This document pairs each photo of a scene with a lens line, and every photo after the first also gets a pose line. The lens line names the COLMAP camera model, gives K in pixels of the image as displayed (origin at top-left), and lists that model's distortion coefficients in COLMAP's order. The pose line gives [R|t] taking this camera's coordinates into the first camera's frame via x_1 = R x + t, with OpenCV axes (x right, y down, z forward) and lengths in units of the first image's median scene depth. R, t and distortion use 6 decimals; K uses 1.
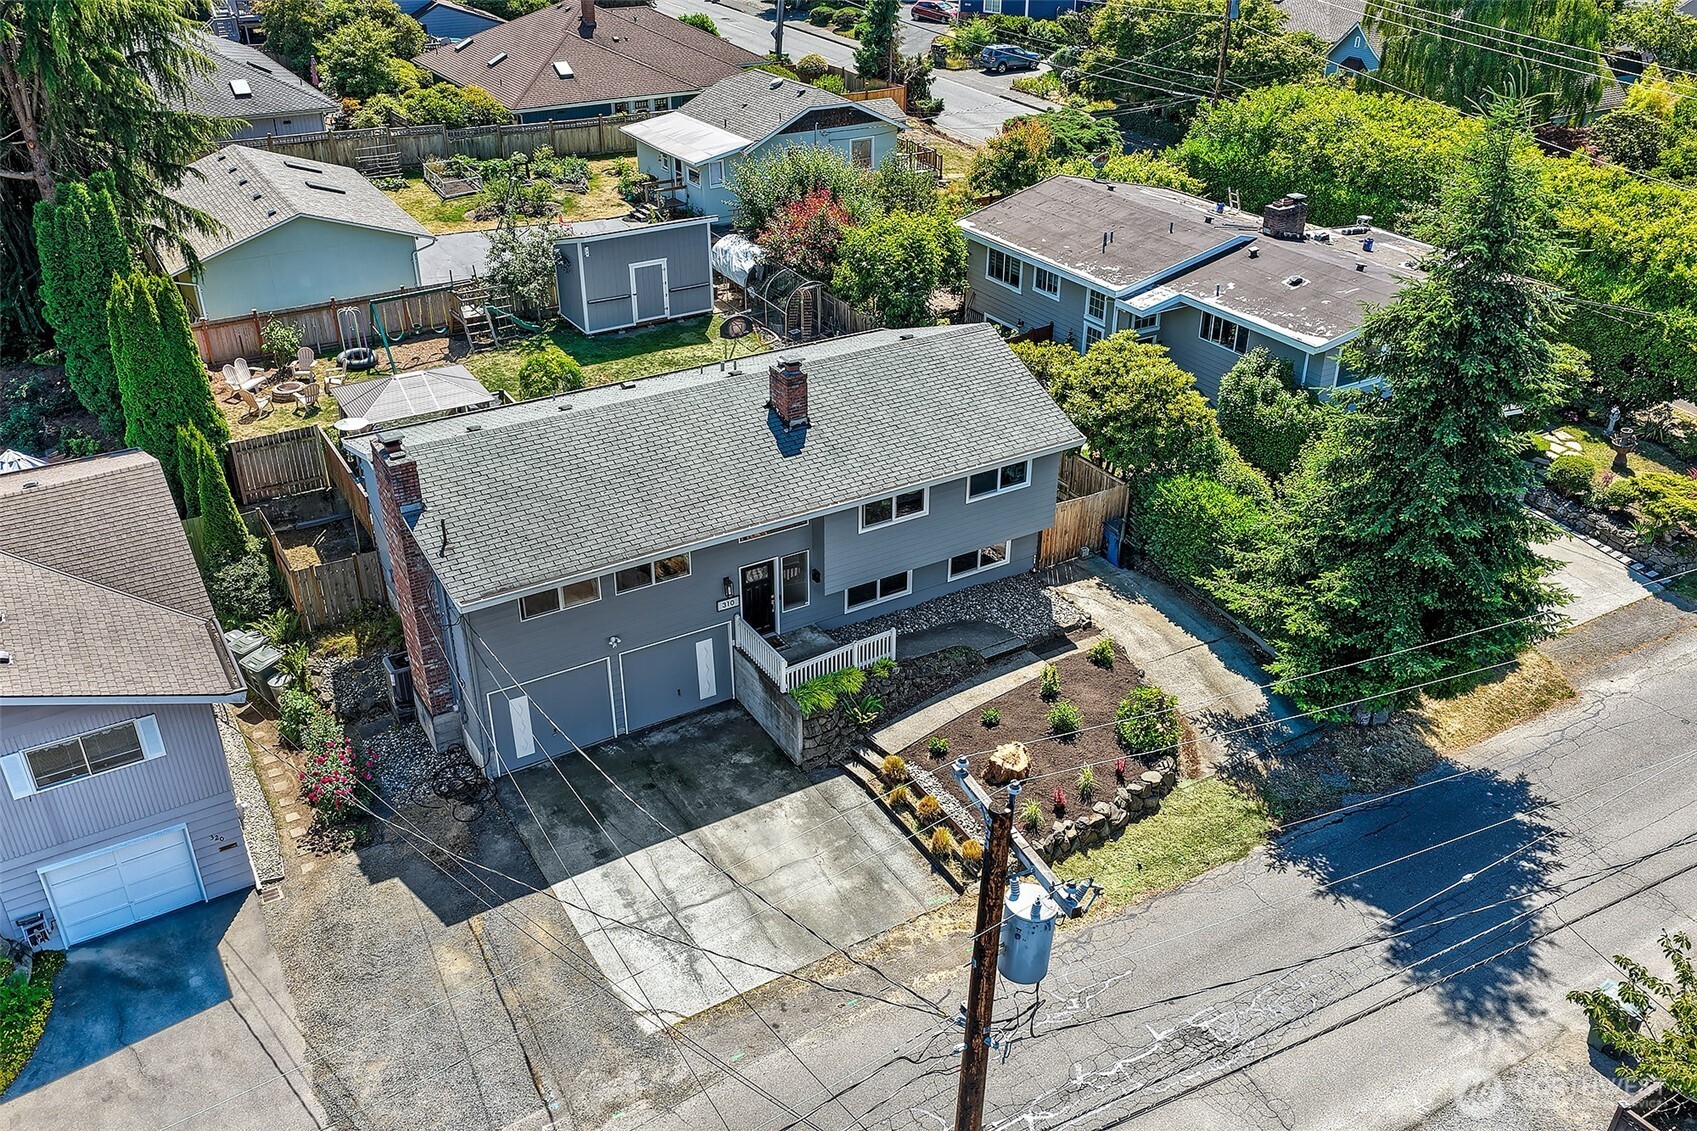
lens RADIAL K [[1390.4, 0, 856.0], [0, 1390.4, 584.7], [0, 0, 1]] dist [-0.009188, 0.021932]
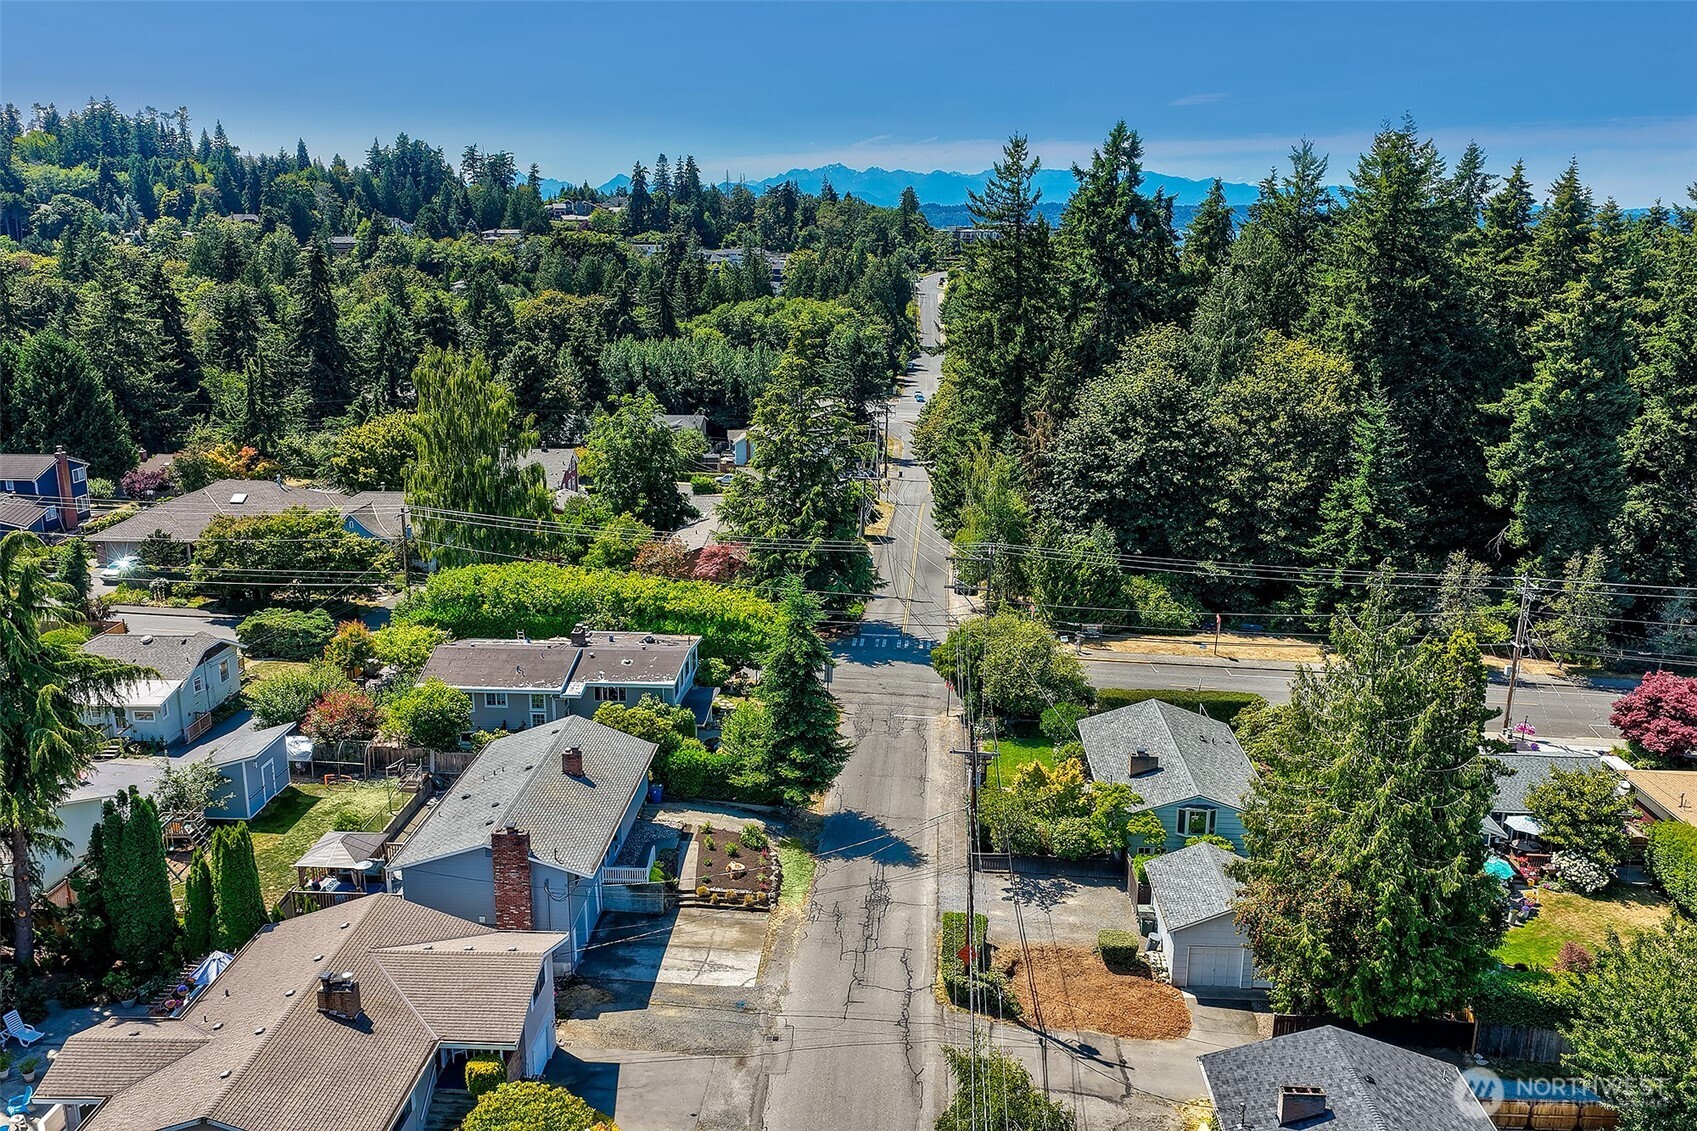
lens RADIAL K [[1390.4, 0, 856.0], [0, 1390.4, 584.7], [0, 0, 1]] dist [-0.009188, 0.021932]
pose [[0.559936, -0.215087, 0.800131, -1.429594], [0.408570, 0.911814, -0.040810, -0.123316], [-0.720793, 0.349760, 0.598435, -0.675191]]
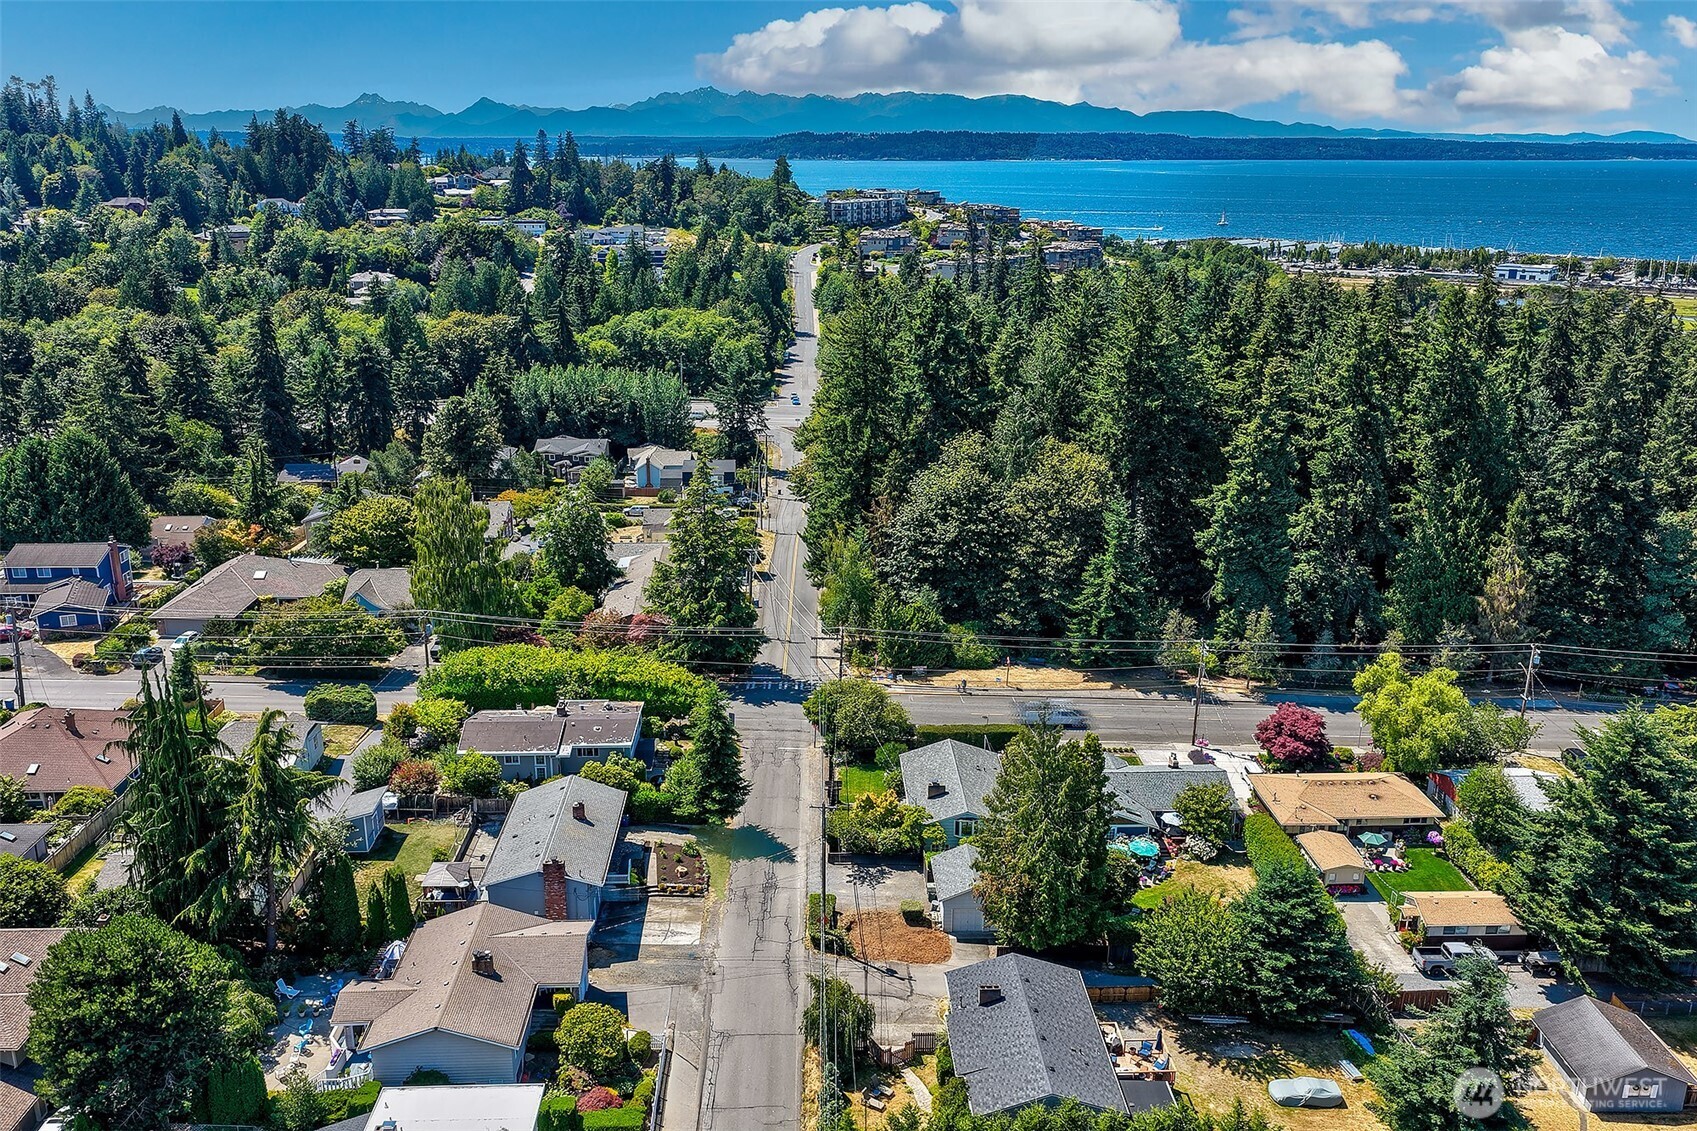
lens RADIAL K [[1390.4, 0, 856.0], [0, 1390.4, 584.7], [0, 0, 1]] dist [-0.009188, 0.021932]
pose [[0.485989, -0.269302, 0.831439, -2.394200], [0.430153, 0.901839, 0.040673, -0.485833], [-0.760778, 0.337879, 0.554125, -1.601444]]
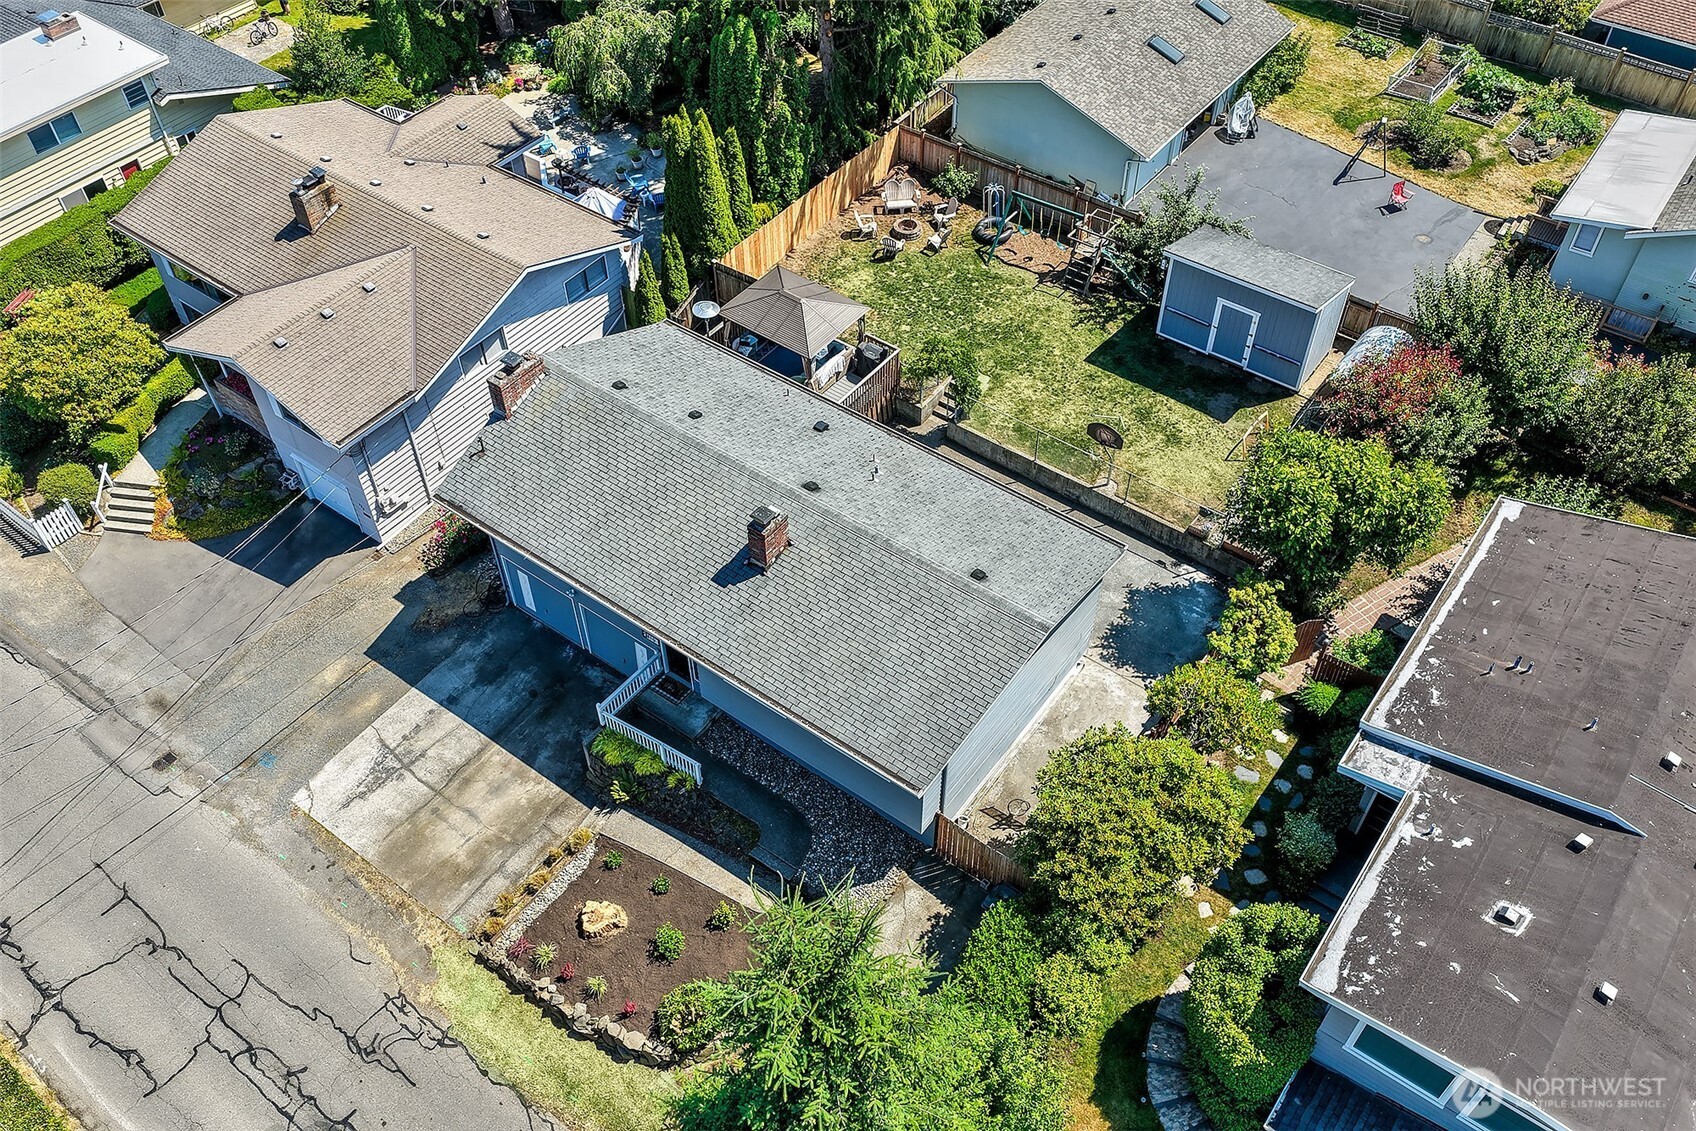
lens RADIAL K [[1389.6, 0, 855.5], [0, 1389.6, 584.7], [0, 0, 1]] dist [-0.009188, 0.021932]
pose [[0.375282, 0.689515, -0.619462, 0.626630], [-0.457387, 0.719031, 0.523251, -0.668921], [0.806202, 0.086967, 0.585214, 0.448208]]
